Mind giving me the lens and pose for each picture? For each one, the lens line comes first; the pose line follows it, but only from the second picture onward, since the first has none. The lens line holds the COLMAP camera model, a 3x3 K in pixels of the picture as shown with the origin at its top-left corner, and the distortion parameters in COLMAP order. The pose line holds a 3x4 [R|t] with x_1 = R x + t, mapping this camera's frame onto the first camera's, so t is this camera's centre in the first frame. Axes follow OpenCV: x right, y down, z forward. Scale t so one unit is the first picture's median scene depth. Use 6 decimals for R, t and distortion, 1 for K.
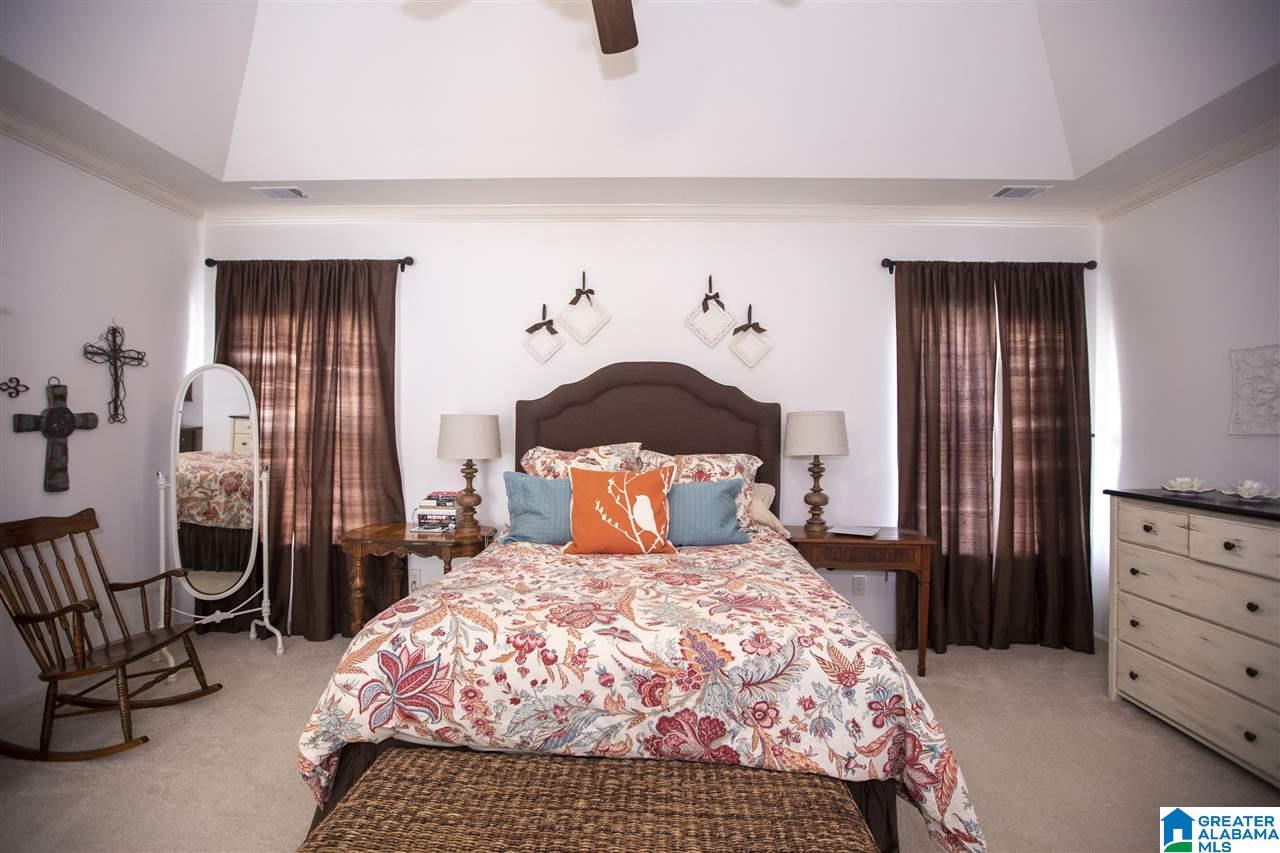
lens RADIAL K [[582.6, 0, 635.0], [0, 582.6, 421.9], [0, 0, 1]] dist [-0.047054, 0.013664]
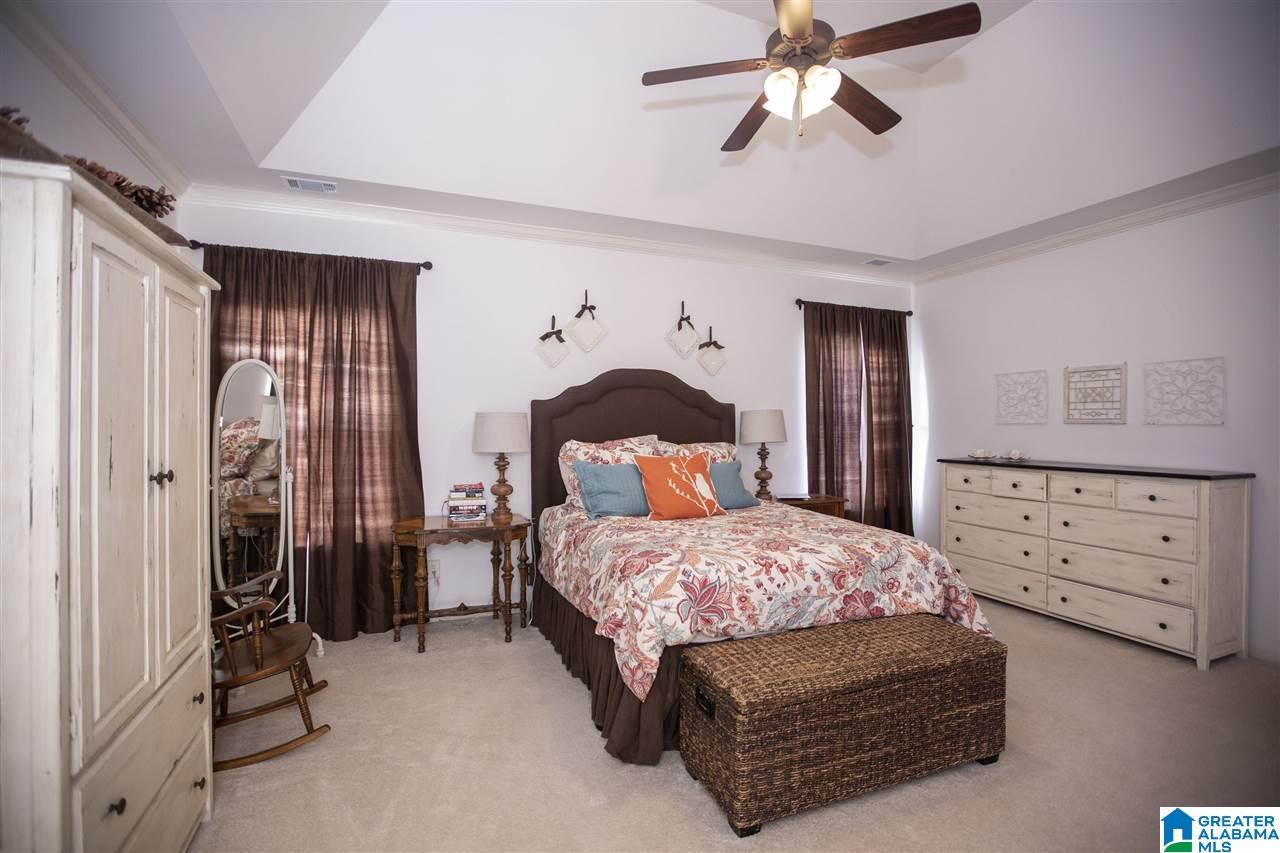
lens RADIAL K [[582.6, 0, 641.6], [0, 582.6, 417.3], [0, 0, 1]] dist [-0.047054, 0.013664]
pose [[0.913728, -0.004466, 0.406301, -0.484616], [0.005877, 0.999980, -0.002226, 0.000522], [-0.406283, 0.004422, 0.913737, -0.116544]]
